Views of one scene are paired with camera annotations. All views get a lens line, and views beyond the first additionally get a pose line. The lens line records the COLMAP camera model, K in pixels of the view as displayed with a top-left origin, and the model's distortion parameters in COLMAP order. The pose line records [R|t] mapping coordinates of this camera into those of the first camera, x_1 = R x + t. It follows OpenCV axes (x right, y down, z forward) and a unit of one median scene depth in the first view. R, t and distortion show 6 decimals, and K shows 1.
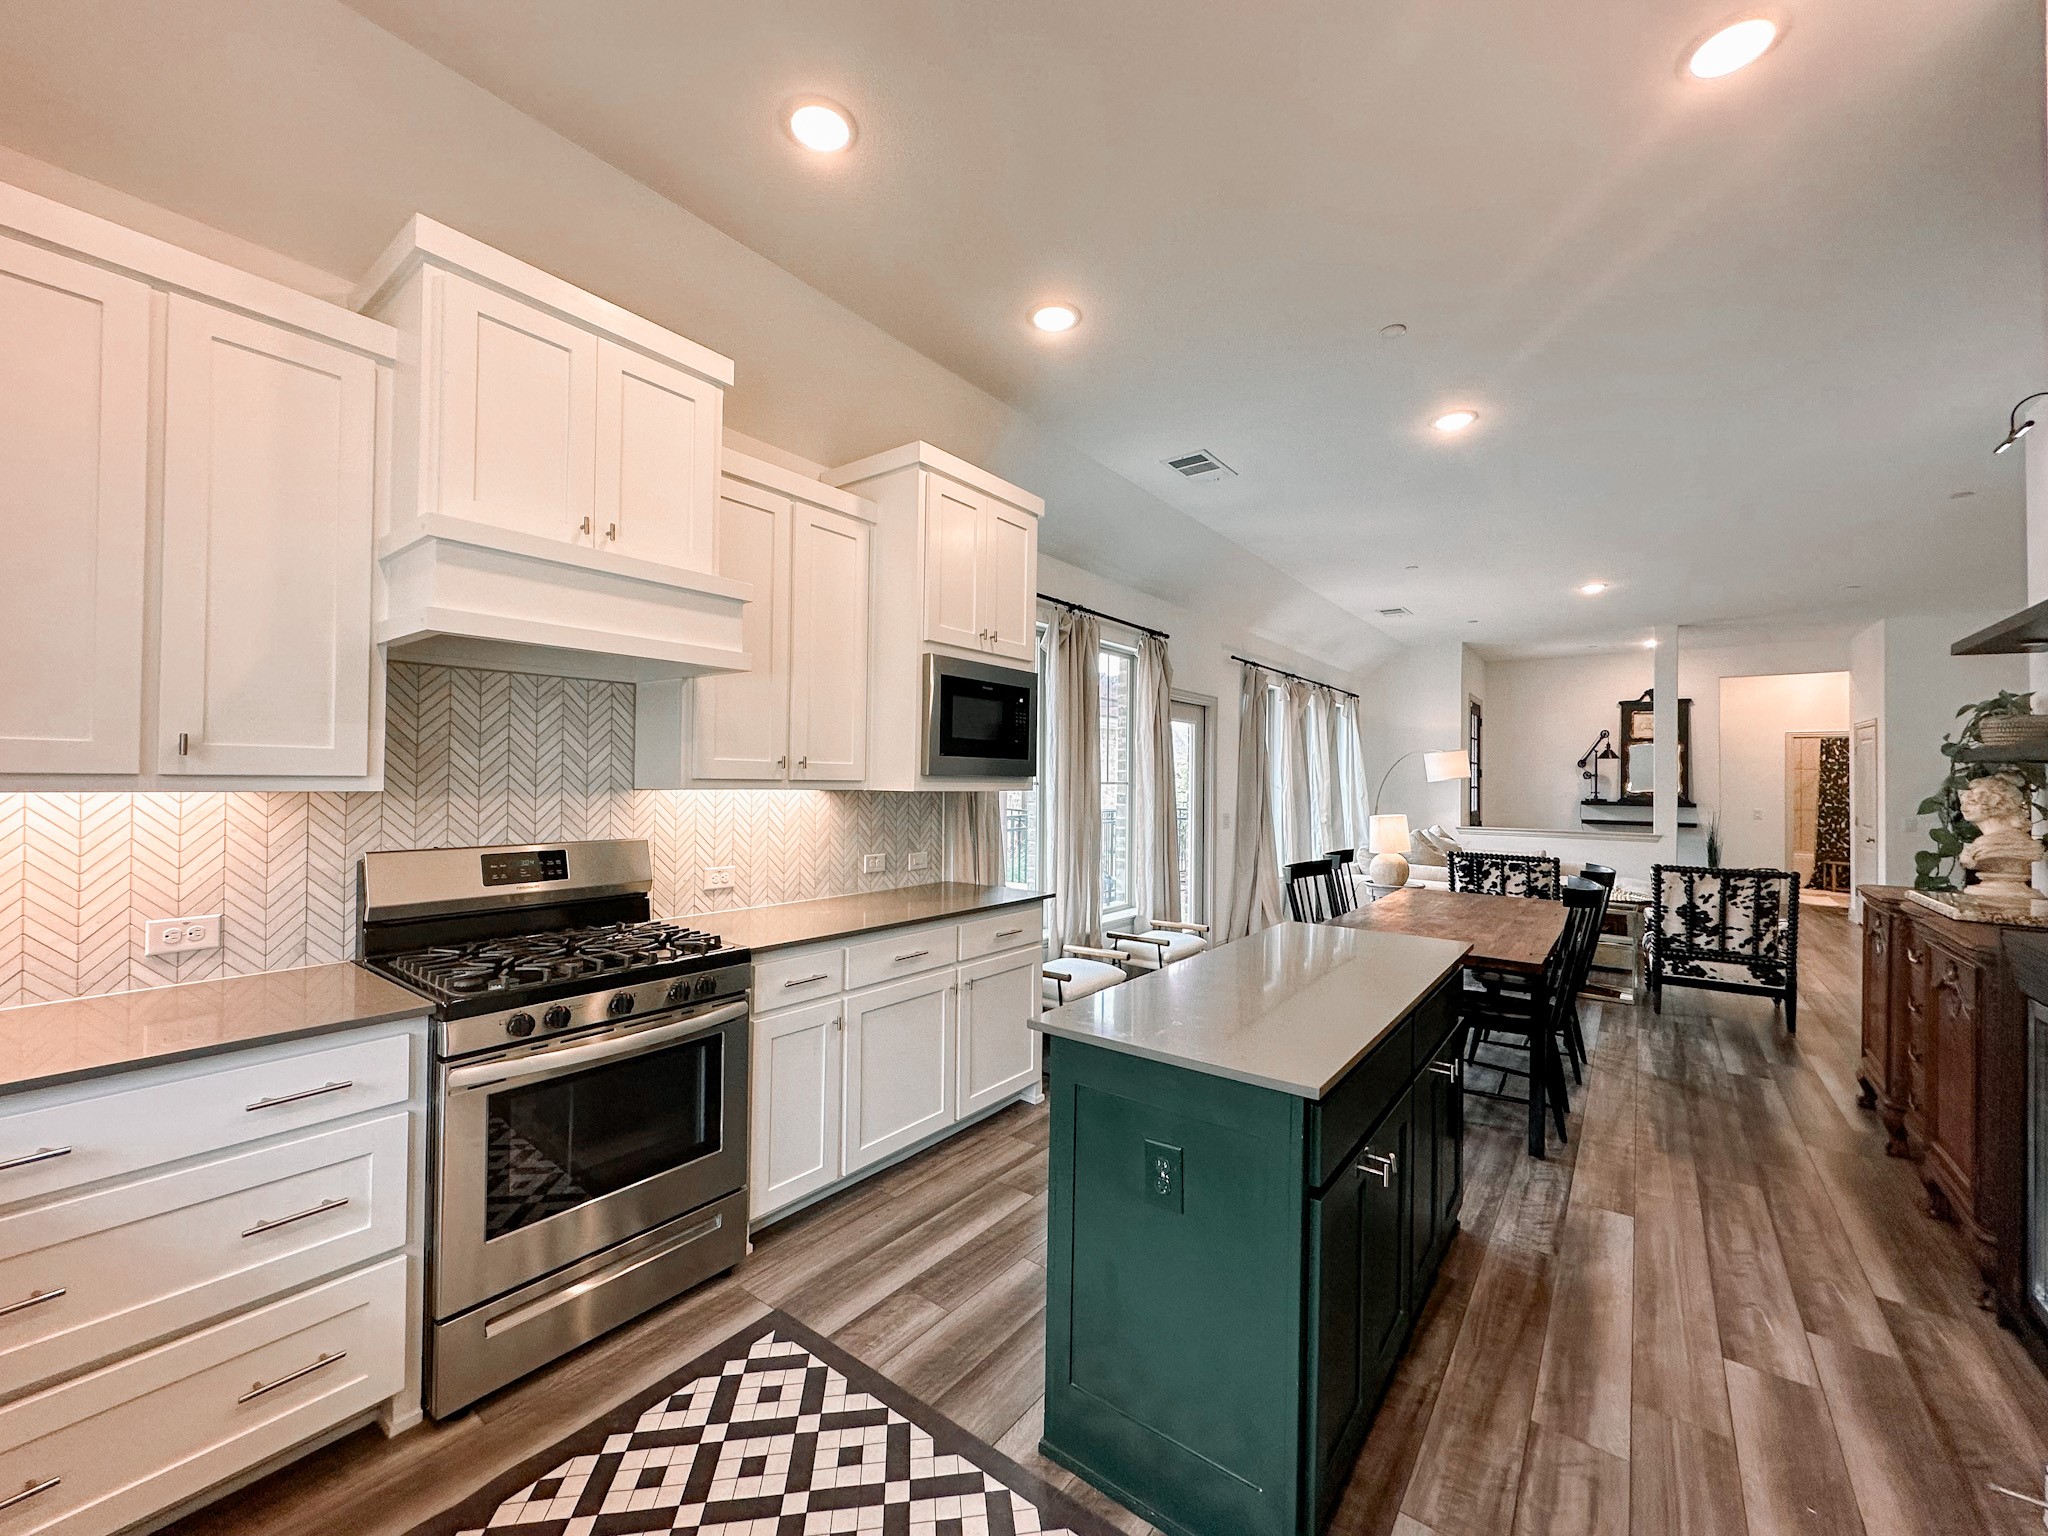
lens RADIAL K [[814.8, 0, 1022.6], [0, 814.8, 770.4], [0, 0, 1]] dist [-0.004457, 0.001506]
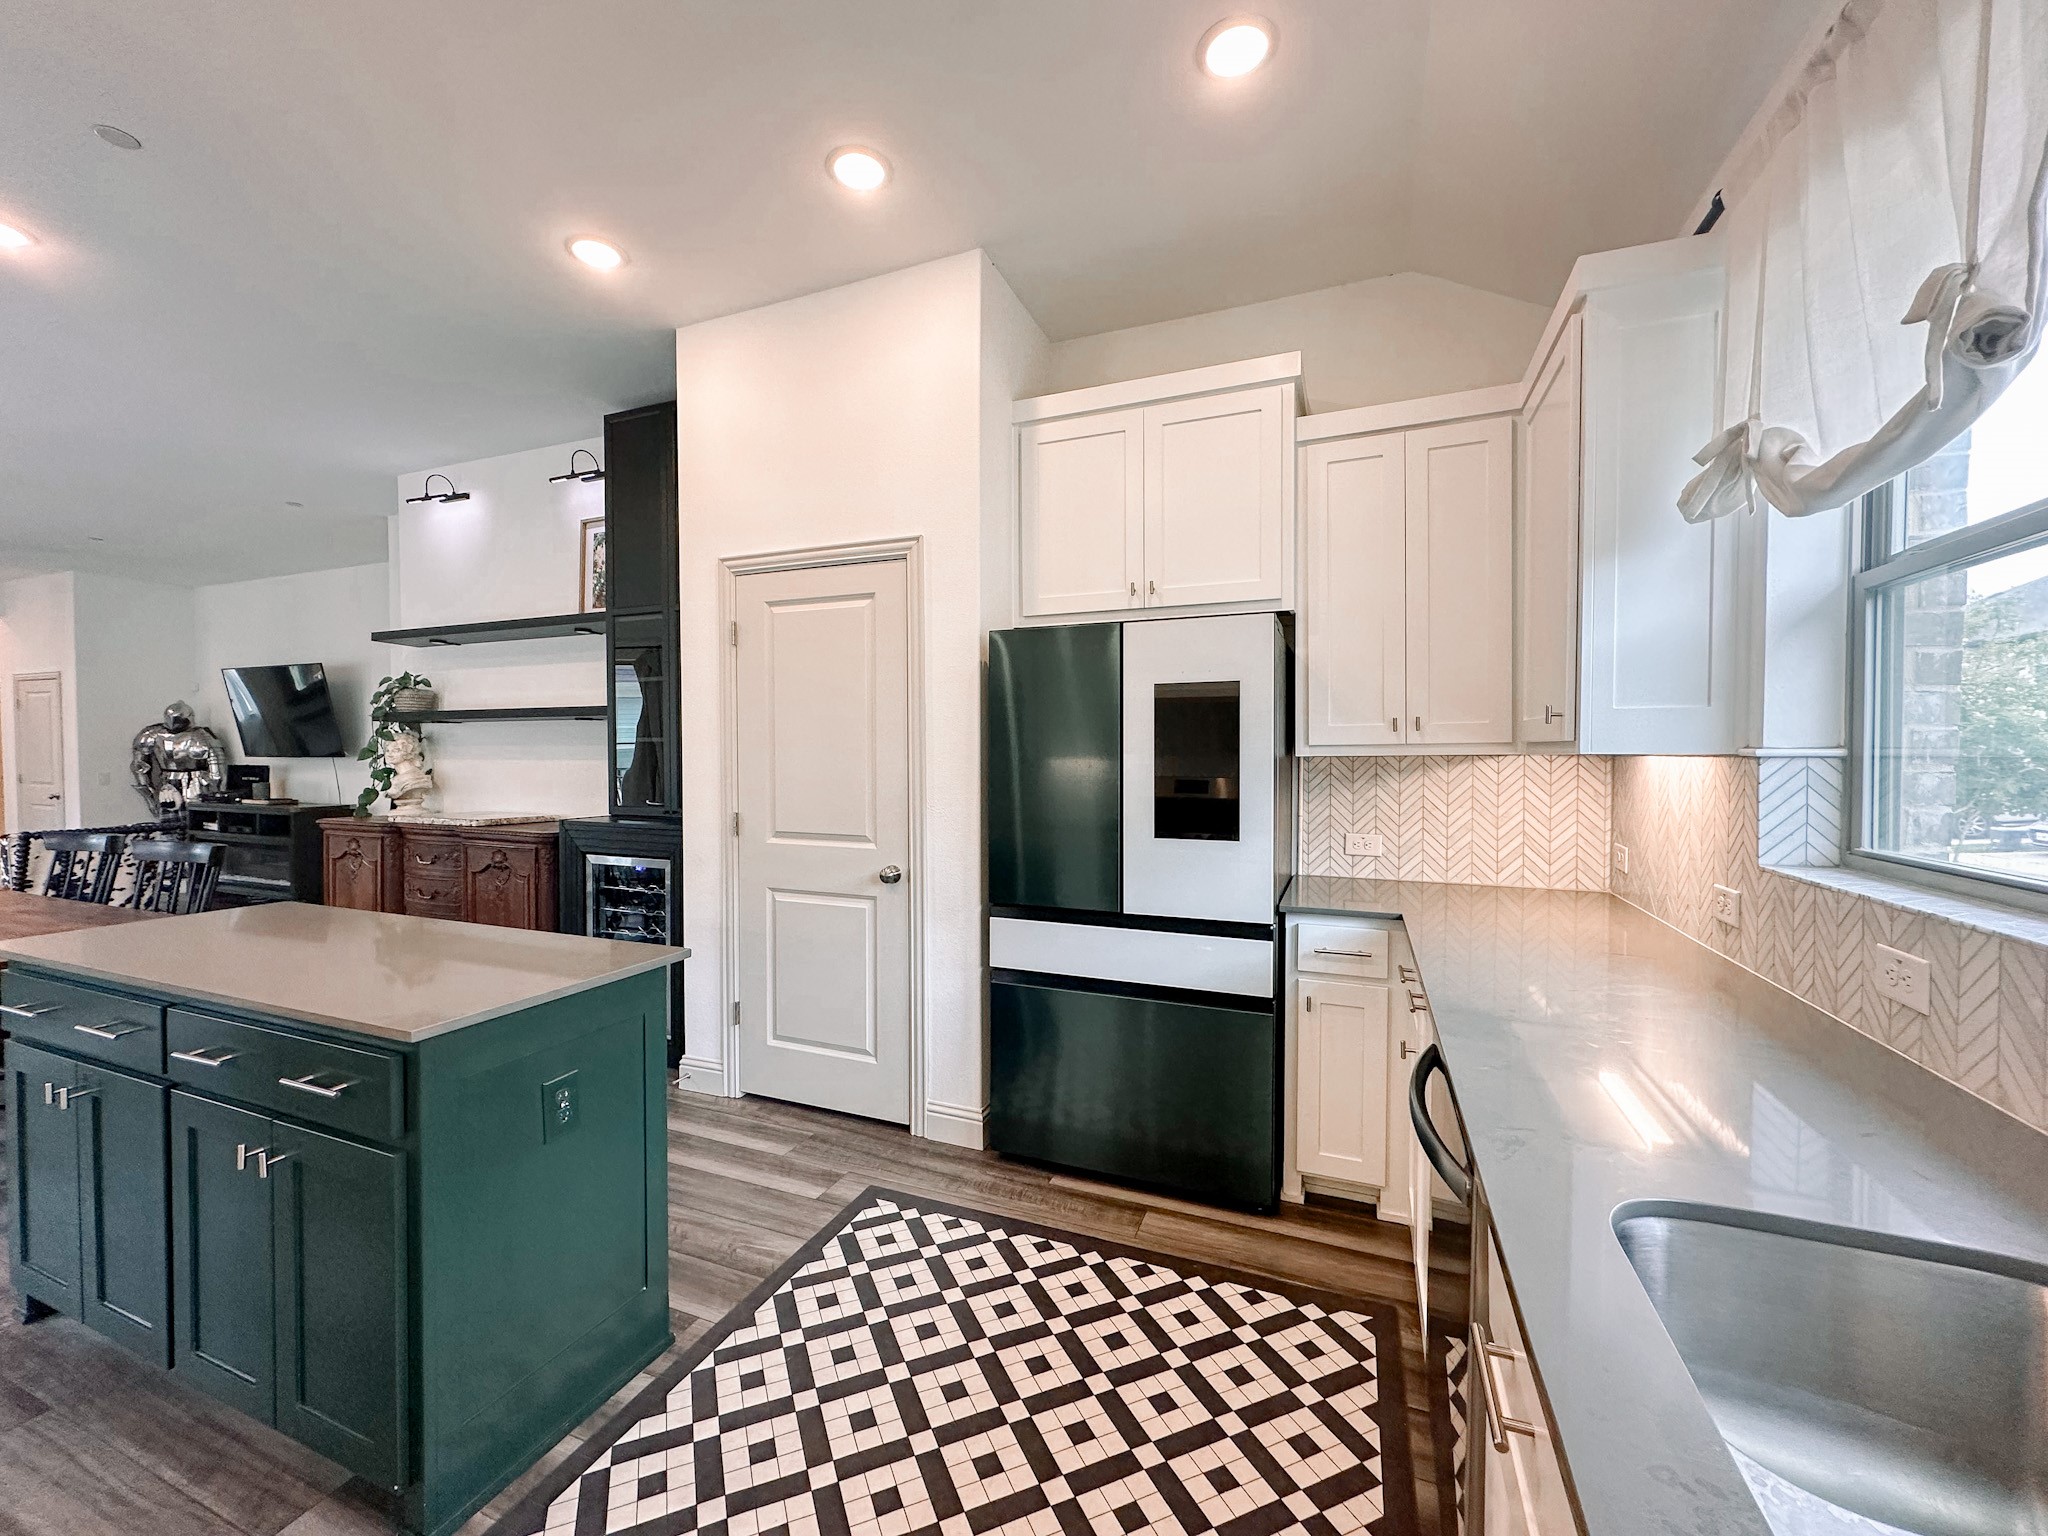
lens RADIAL K [[814.8, 0, 1022.1], [0, 814.8, 767.0], [0, 0, 1]] dist [-0.004457, 0.001506]
pose [[-0.259524, -0.032511, 0.965189, -0.496770], [-0.014120, 0.999454, 0.029869, 0.012486], [-0.965633, -0.005877, -0.259842, 0.355975]]
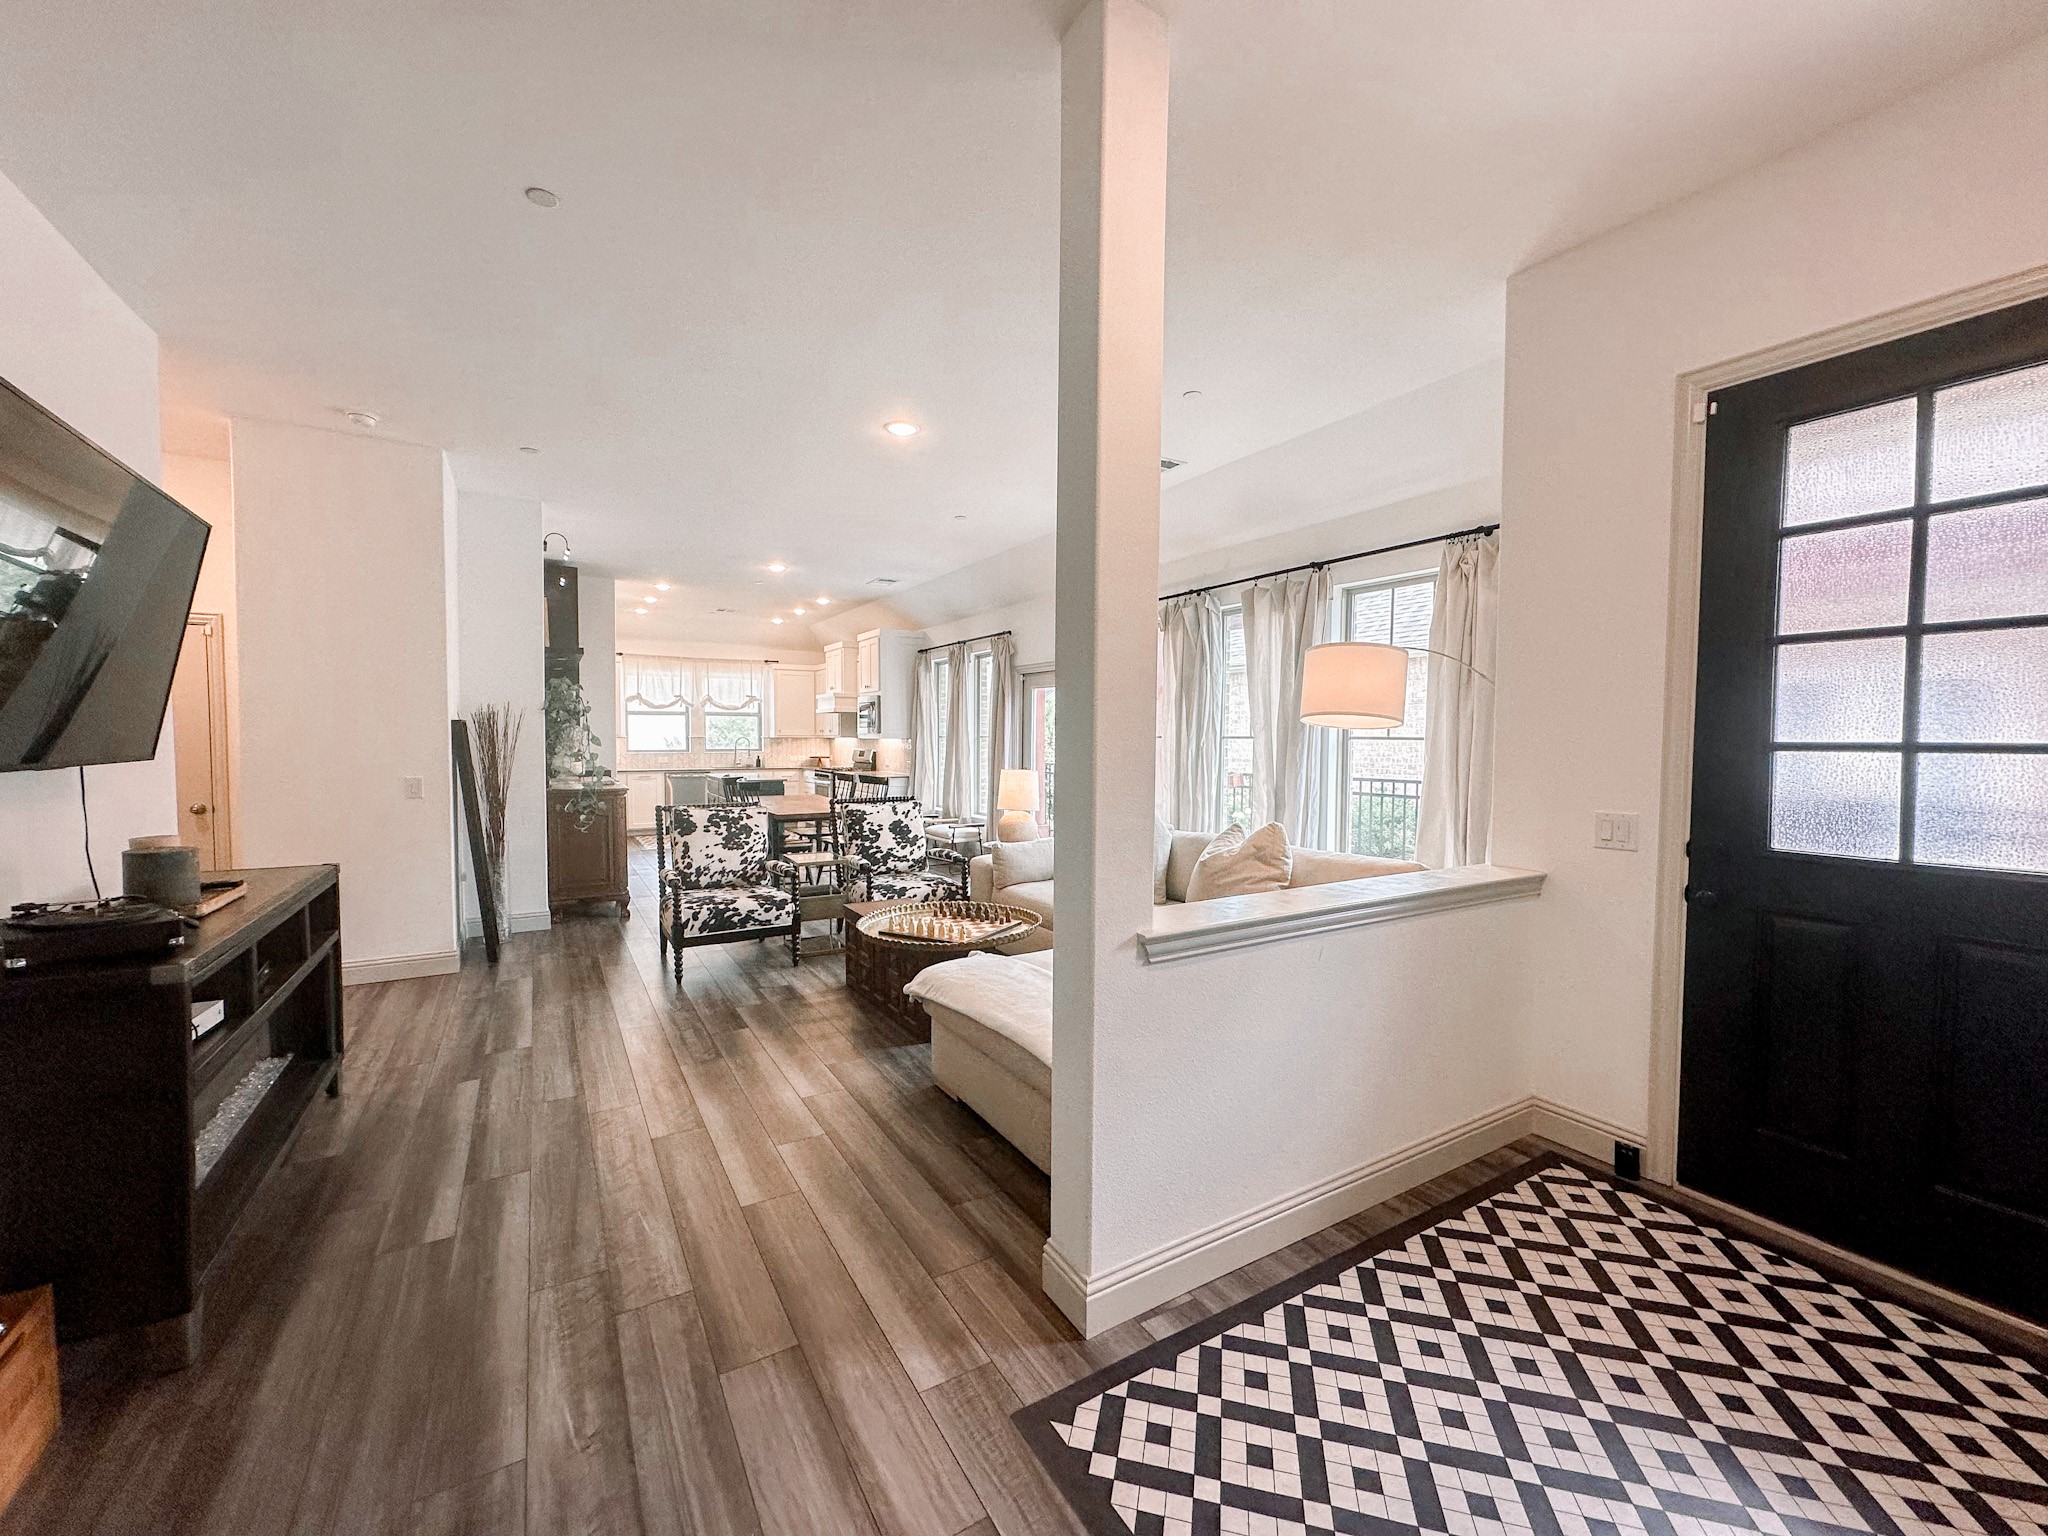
lens RADIAL K [[814.8, 0, 1017.9], [0, 814.8, 768.4], [0, 0, 1]] dist [-0.004457, 0.001506]
pose [[-0.376965, 0.022014, -0.925966, 2.763364], [0.000317, 0.999721, 0.023638, 0.070444], [0.926227, 0.008617, -0.376867, 2.882879]]
